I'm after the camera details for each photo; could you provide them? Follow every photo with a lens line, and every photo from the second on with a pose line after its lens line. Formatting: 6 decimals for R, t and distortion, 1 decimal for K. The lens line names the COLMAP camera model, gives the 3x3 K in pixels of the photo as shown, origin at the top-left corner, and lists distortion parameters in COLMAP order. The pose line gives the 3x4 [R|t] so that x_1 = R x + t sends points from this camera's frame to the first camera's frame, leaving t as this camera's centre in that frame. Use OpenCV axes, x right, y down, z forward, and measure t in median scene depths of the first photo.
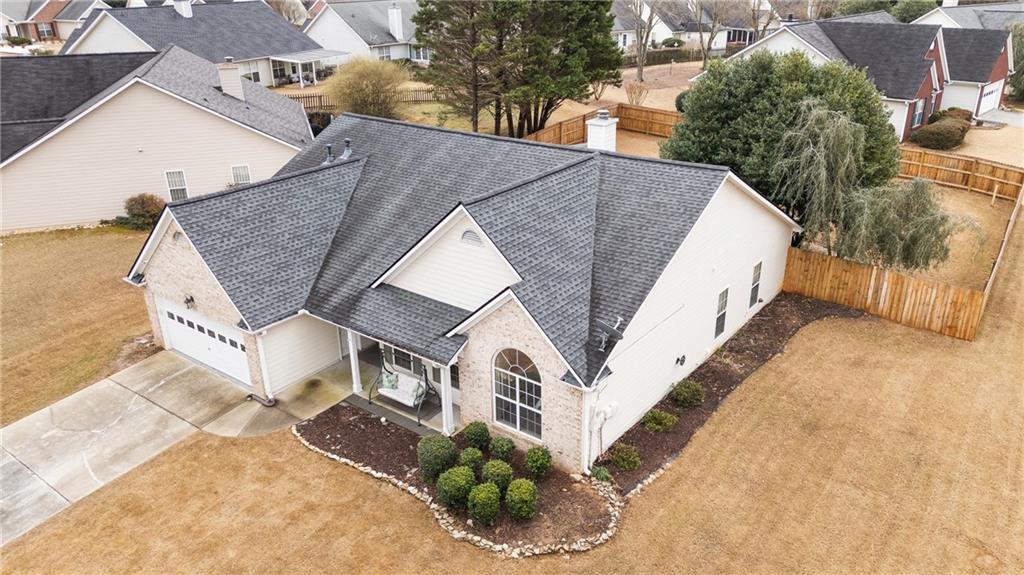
lens RADIAL K [[738.1, 0, 515.9], [0, 738.1, 283.0], [0, 0, 1]] dist [0.008820, -0.007816]
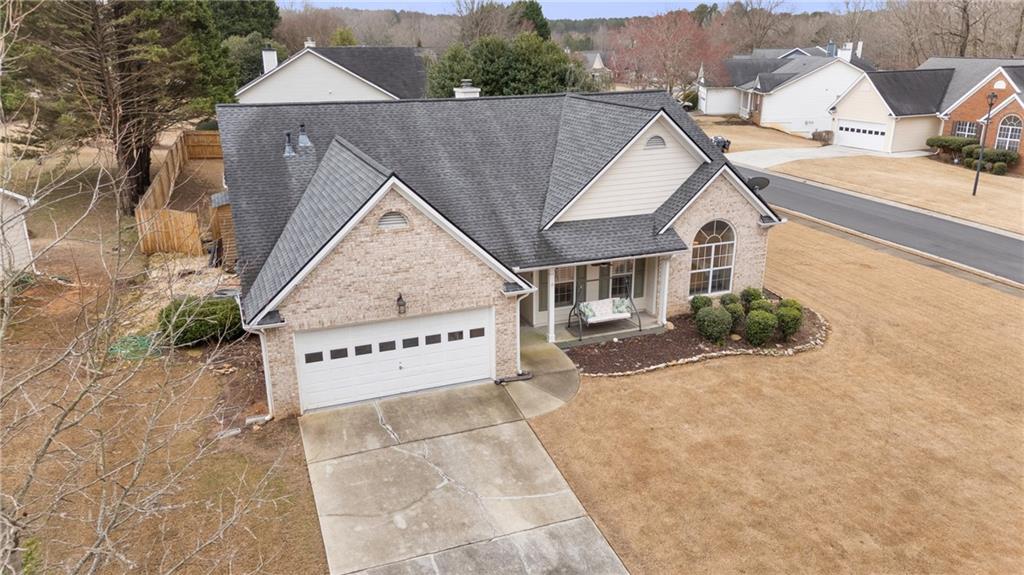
lens RADIAL K [[738.1, 0, 516.1], [0, 738.1, 292.1], [0, 0, 1]] dist [0.008820, -0.007816]
pose [[0.545661, -0.268304, 0.793893, -1.142431], [0.330560, 0.939456, 0.090297, -0.019004], [-0.770054, 0.213158, 0.601315, 0.510935]]
